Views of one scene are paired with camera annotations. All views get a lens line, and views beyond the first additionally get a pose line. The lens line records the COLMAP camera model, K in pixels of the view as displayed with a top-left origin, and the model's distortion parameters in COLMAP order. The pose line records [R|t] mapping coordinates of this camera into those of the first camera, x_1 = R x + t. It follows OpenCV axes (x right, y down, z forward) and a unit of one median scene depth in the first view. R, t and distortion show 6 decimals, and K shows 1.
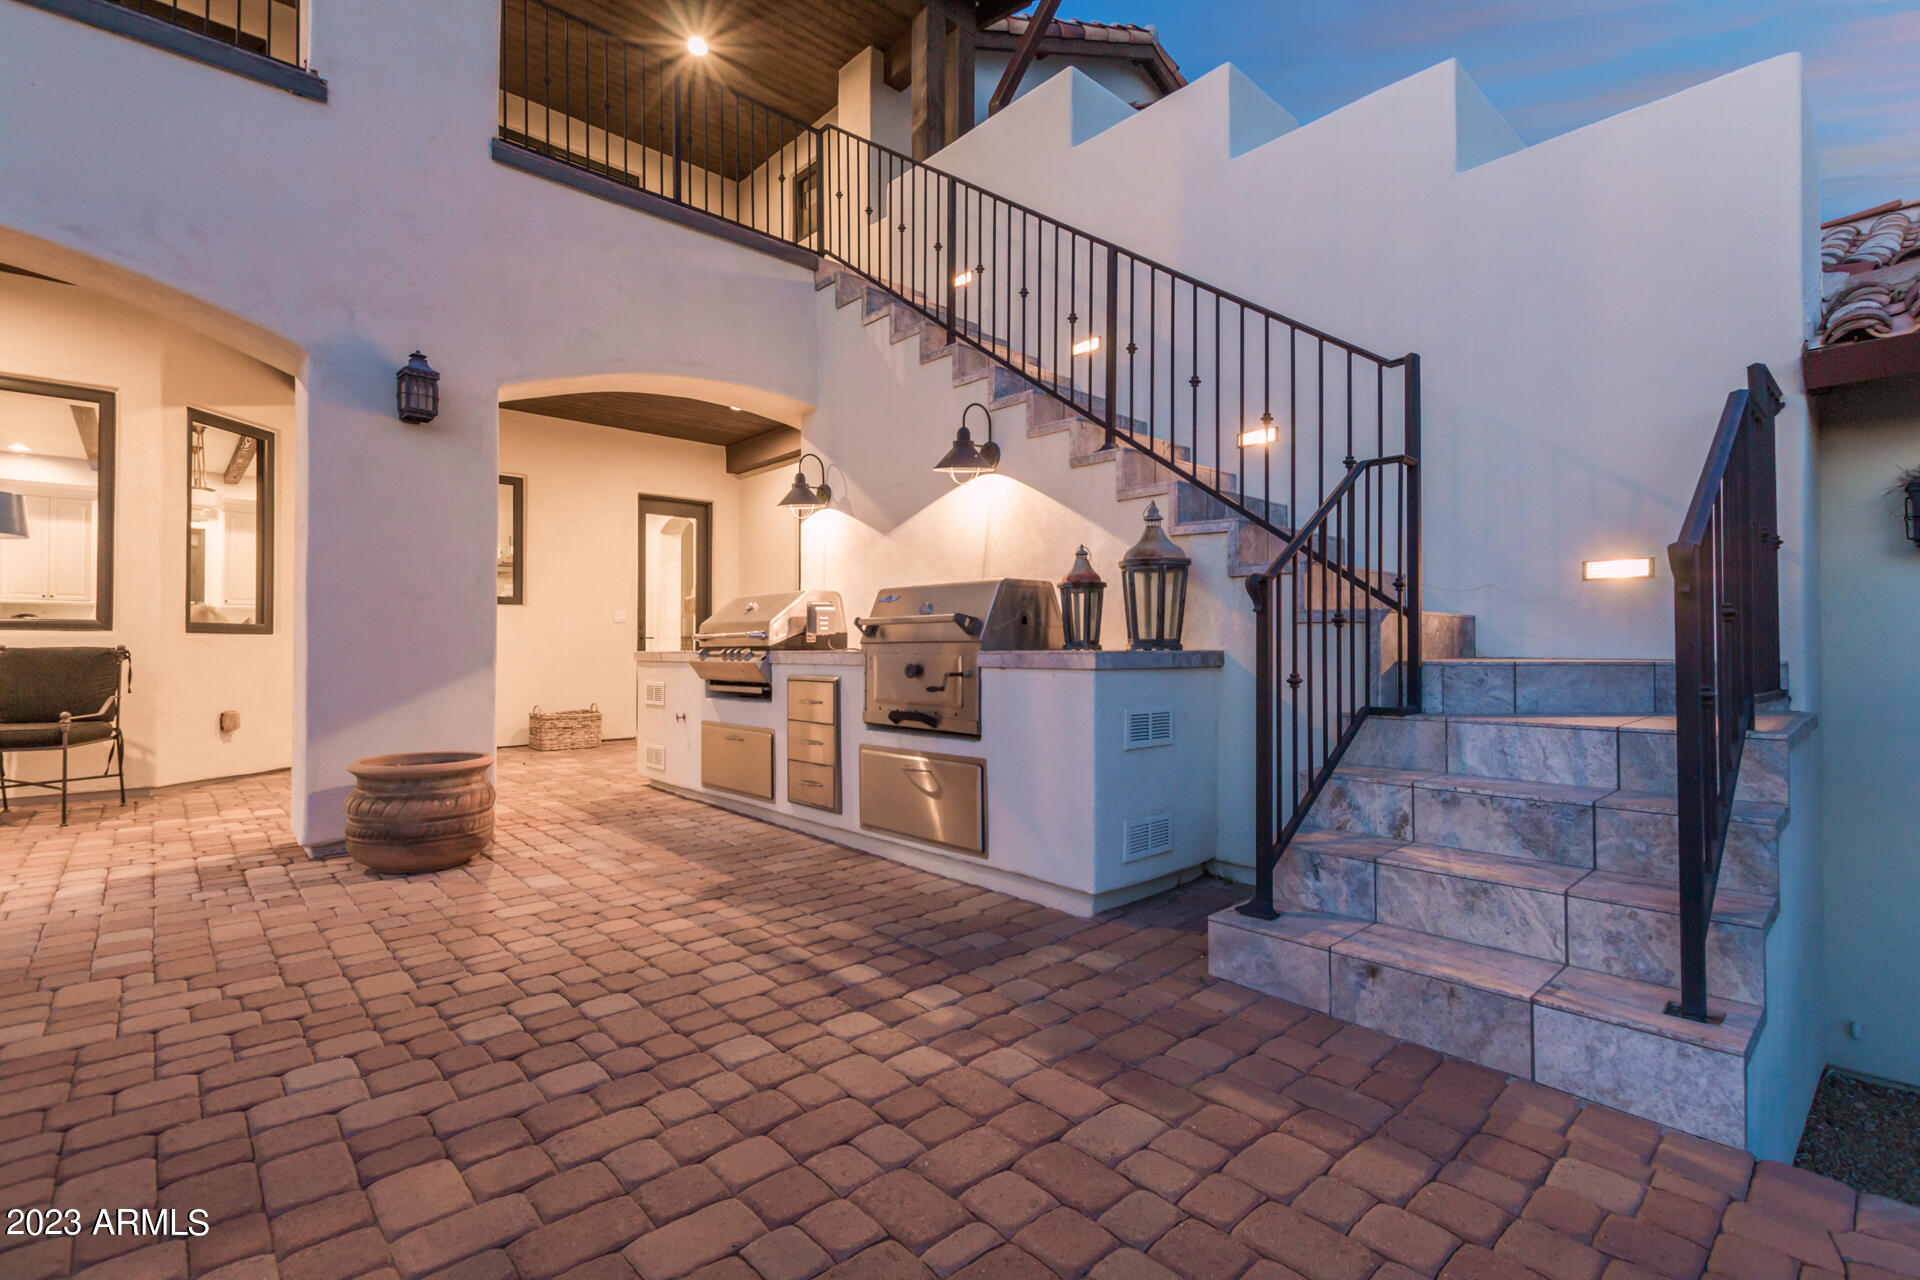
lens RADIAL K [[889.2, 0, 971.5], [0, 889.2, 639.1], [0, 0, 1]] dist [0.003445, 0.000188]
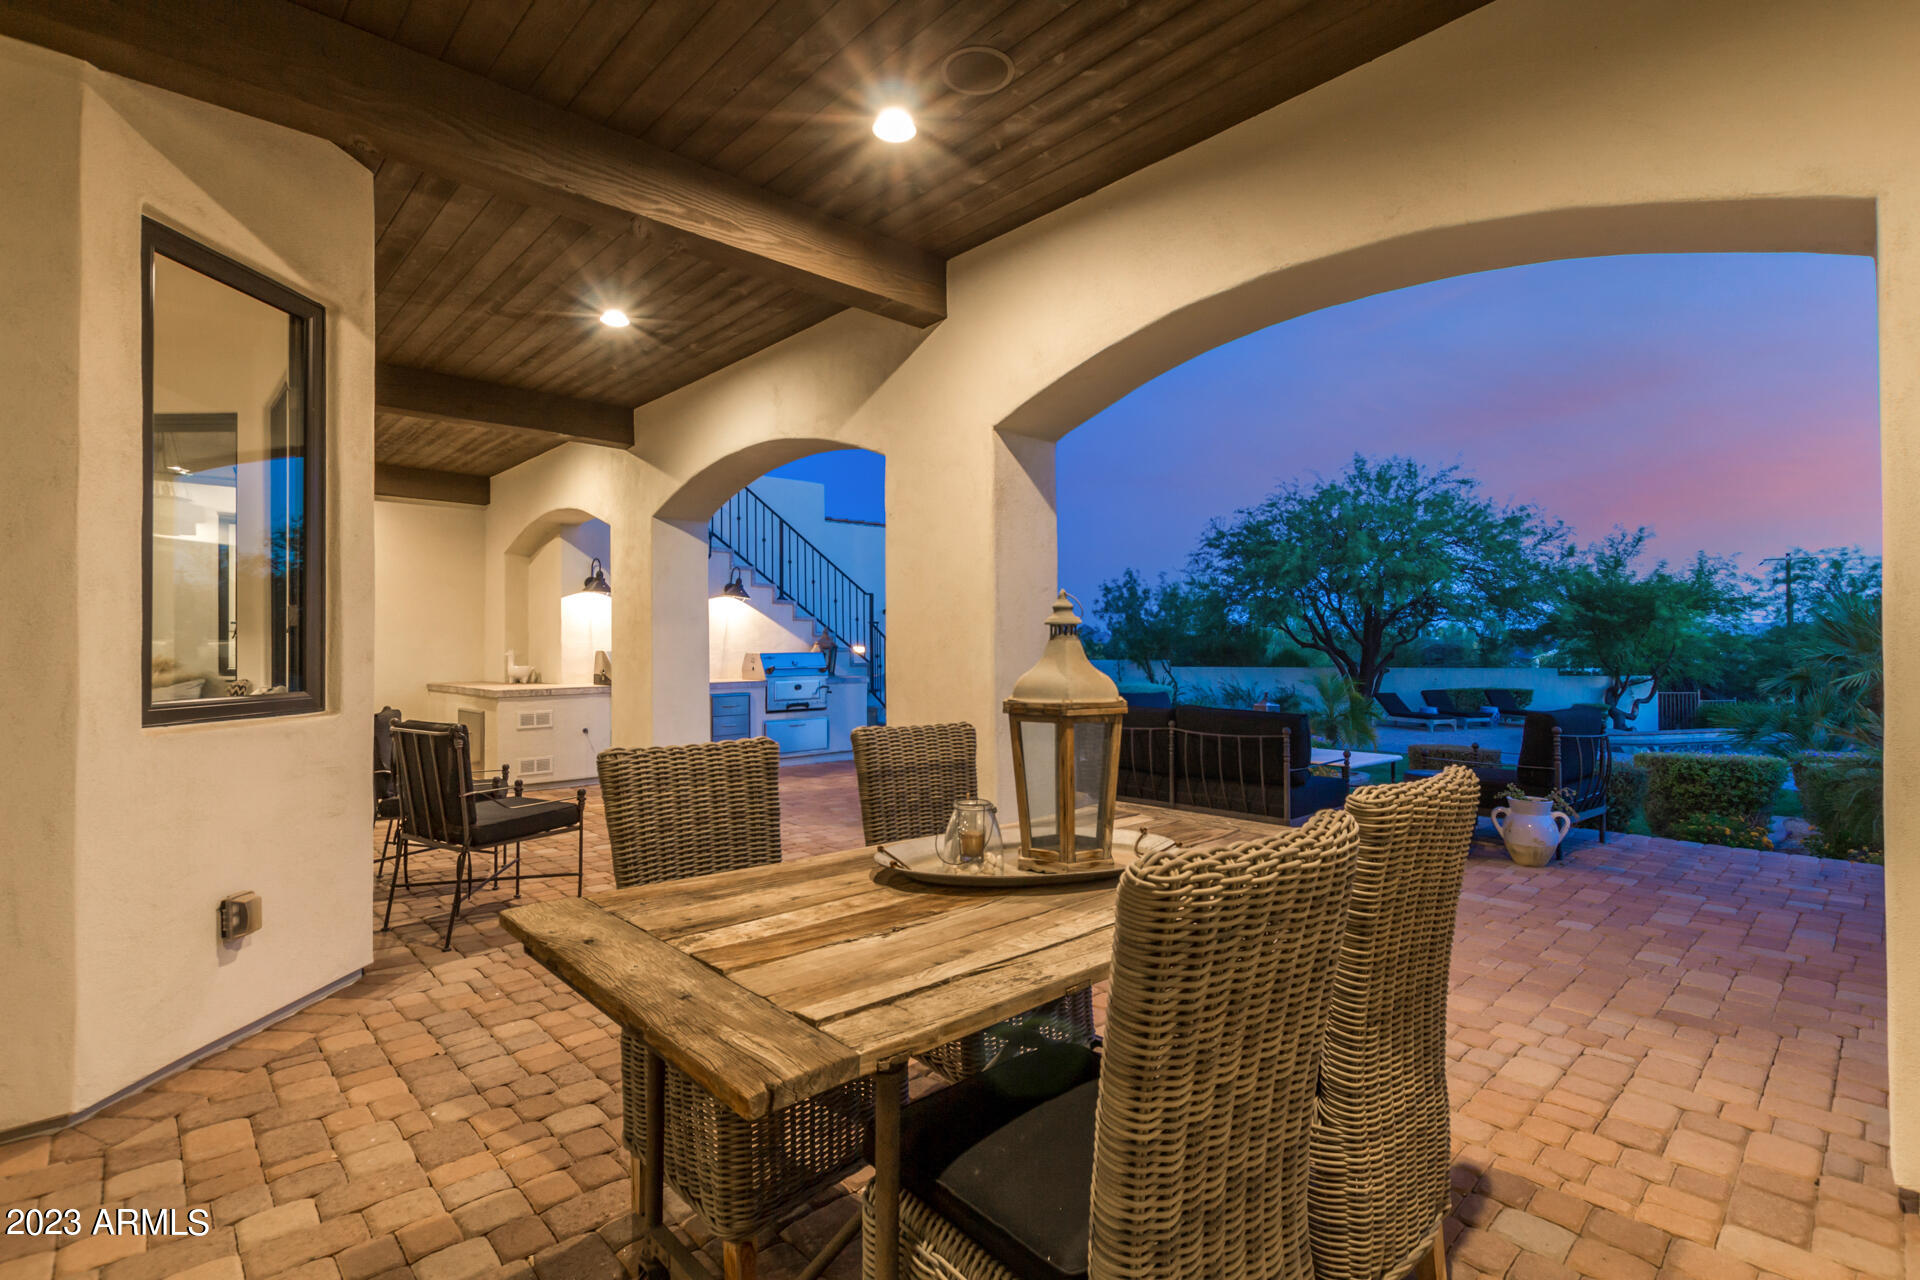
lens RADIAL K [[878.0, 0, 967.4], [0, 878.0, 647.4], [0, 0, 1]] dist [0.001512, 0.000466]
pose [[-0.010659, -0.002734, 0.999939, -3.193666], [-0.010193, 0.999945, 0.002625, -0.111527], [-0.999891, -0.010165, -0.010687, 0.642235]]
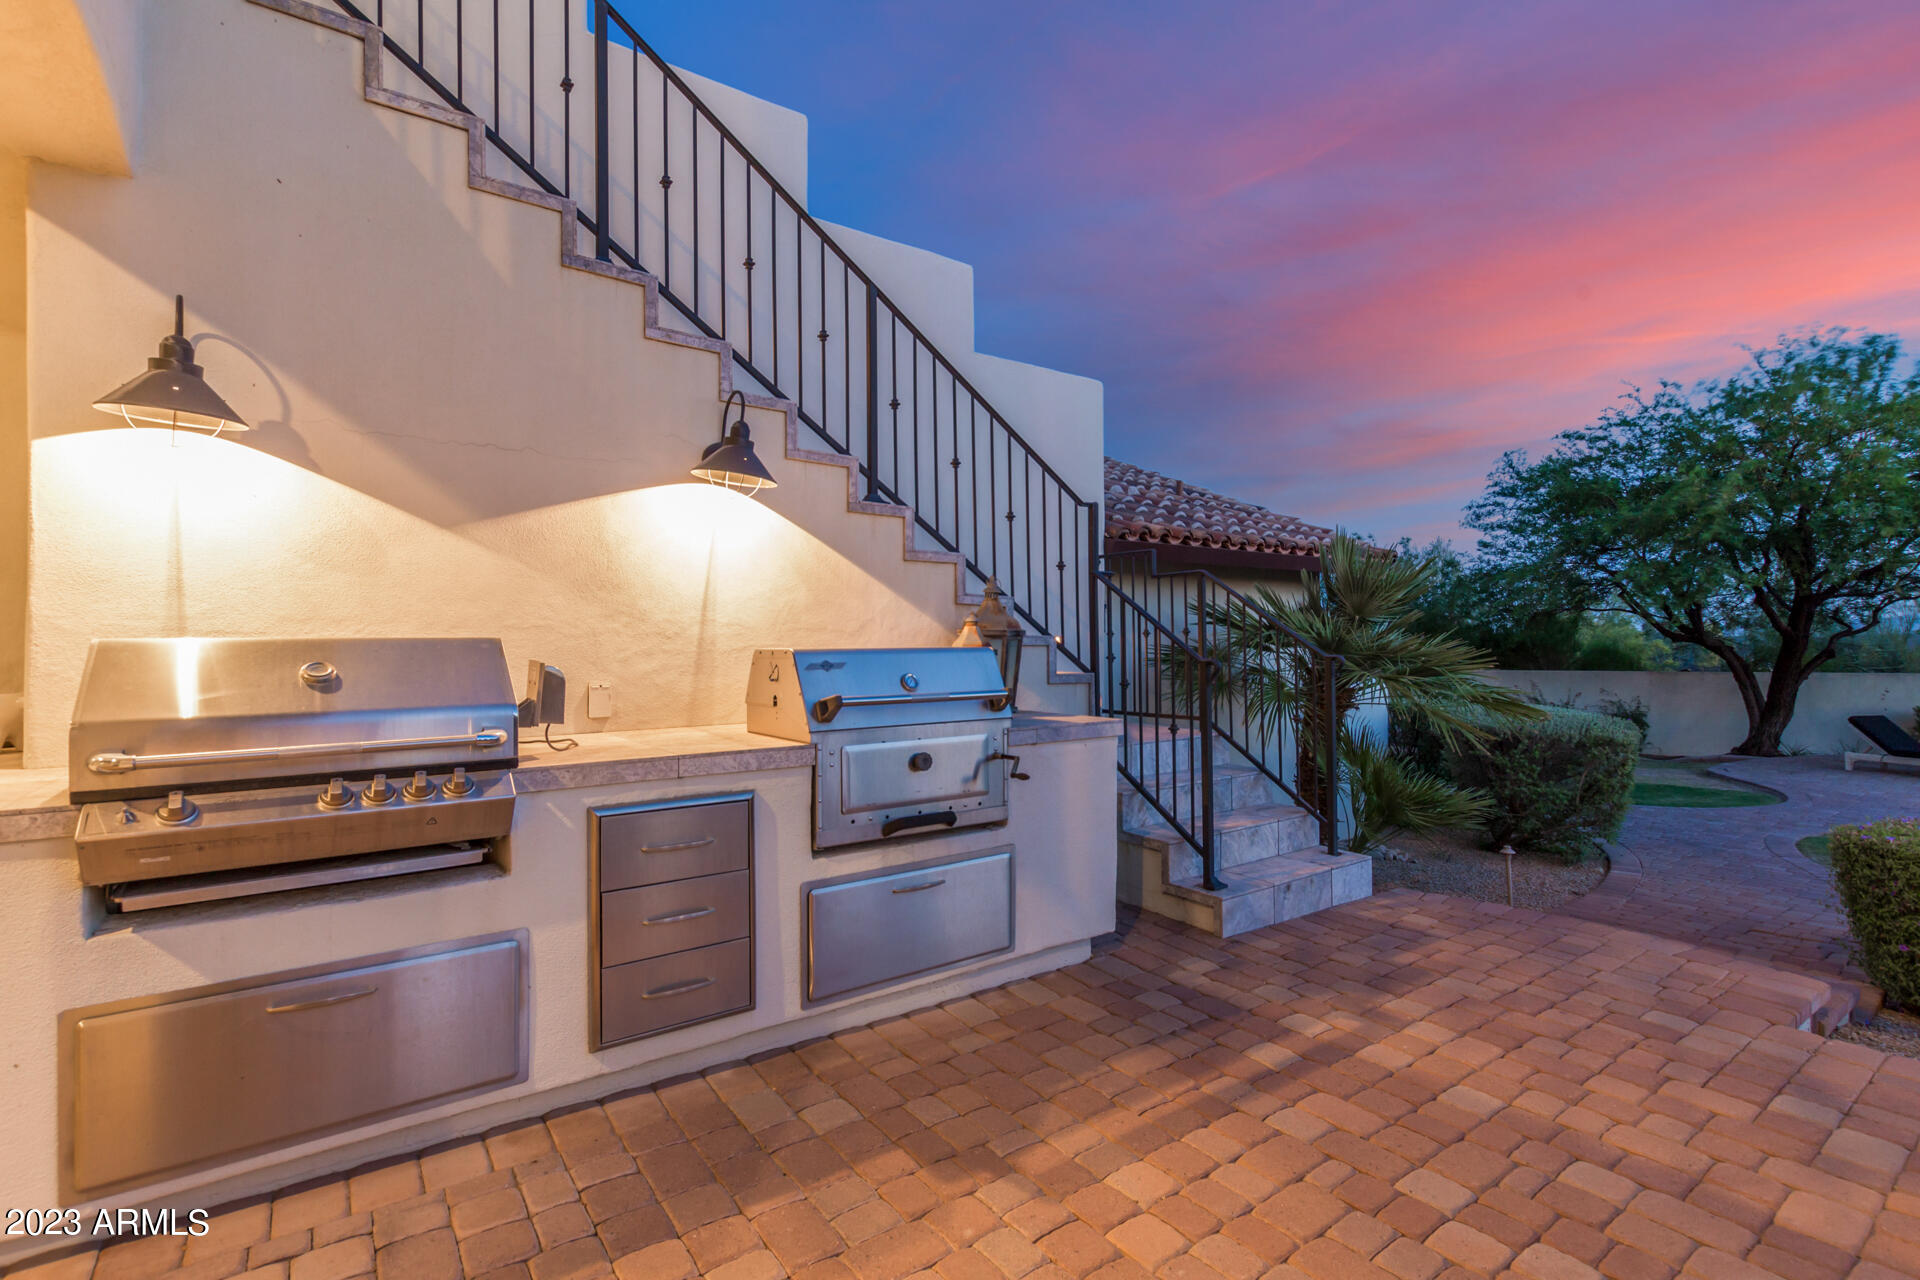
lens RADIAL K [[878.0, 0, 967.4], [0, 878.0, 647.4], [0, 0, 1]] dist [0.001512, 0.000466]
pose [[0.109865, -0.003706, 0.993940, -1.002667], [-0.008894, 0.999949, 0.004712, -0.083677], [-0.993907, -0.009358, 0.109827, 1.055617]]
